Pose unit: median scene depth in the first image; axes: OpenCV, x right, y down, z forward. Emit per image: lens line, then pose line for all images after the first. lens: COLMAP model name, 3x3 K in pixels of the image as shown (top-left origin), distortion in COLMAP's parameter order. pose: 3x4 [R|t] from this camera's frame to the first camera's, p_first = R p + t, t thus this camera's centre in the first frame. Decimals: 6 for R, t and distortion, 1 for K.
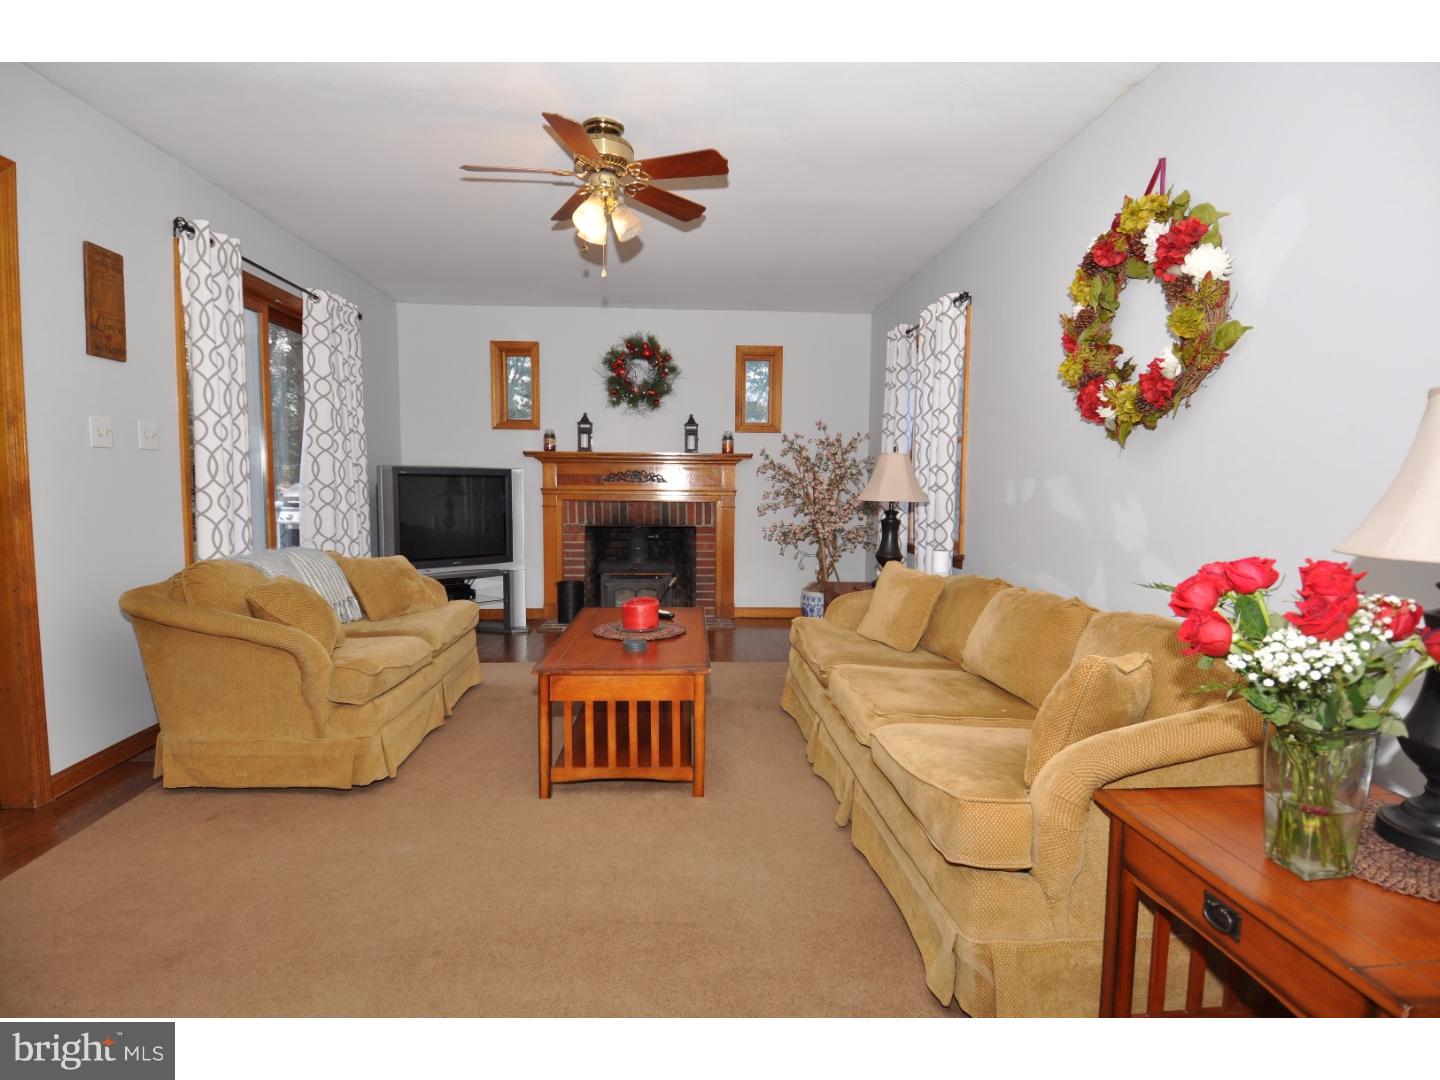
lens RADIAL K [[753.9, 0, 717.2], [0, 753.9, 542.5], [0, 0, 1]] dist [-0.000251, -0.000076]
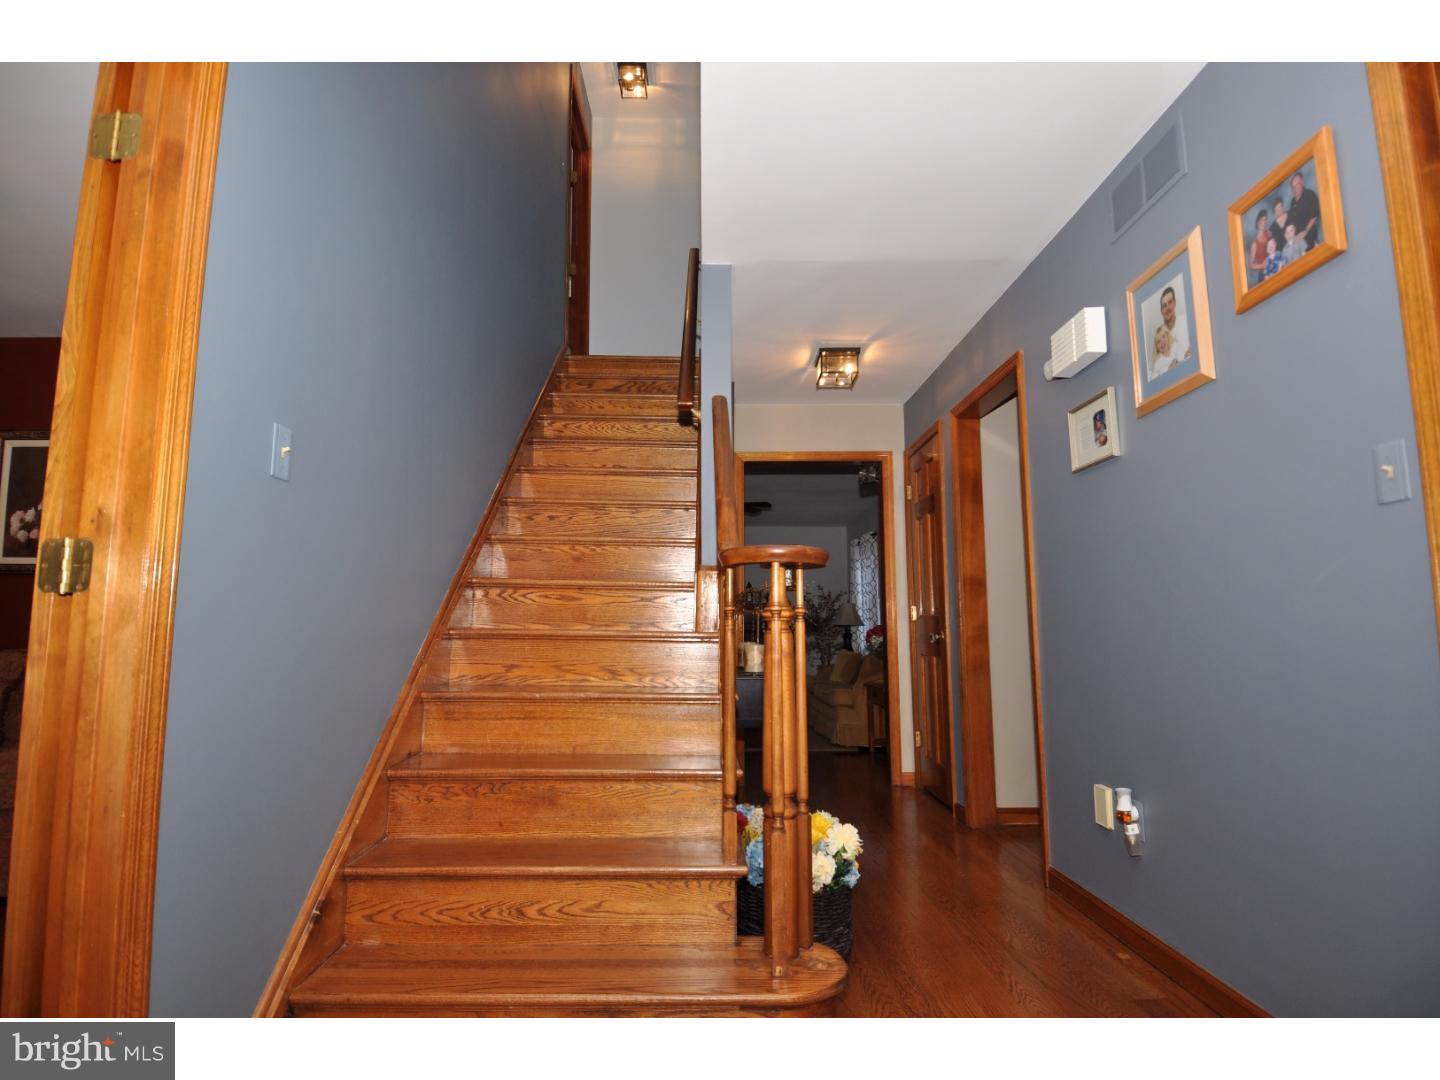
lens RADIAL K [[753.9, 0, 720.2], [0, 753.9, 534.9], [0, 0, 1]] dist [-0.000251, -0.000076]
pose [[0.999107, -0.011747, -0.040589, -0.031595], [0.003561, 0.980573, -0.196124, 0.082830], [0.042105, 0.195804, 0.979739, -0.874714]]
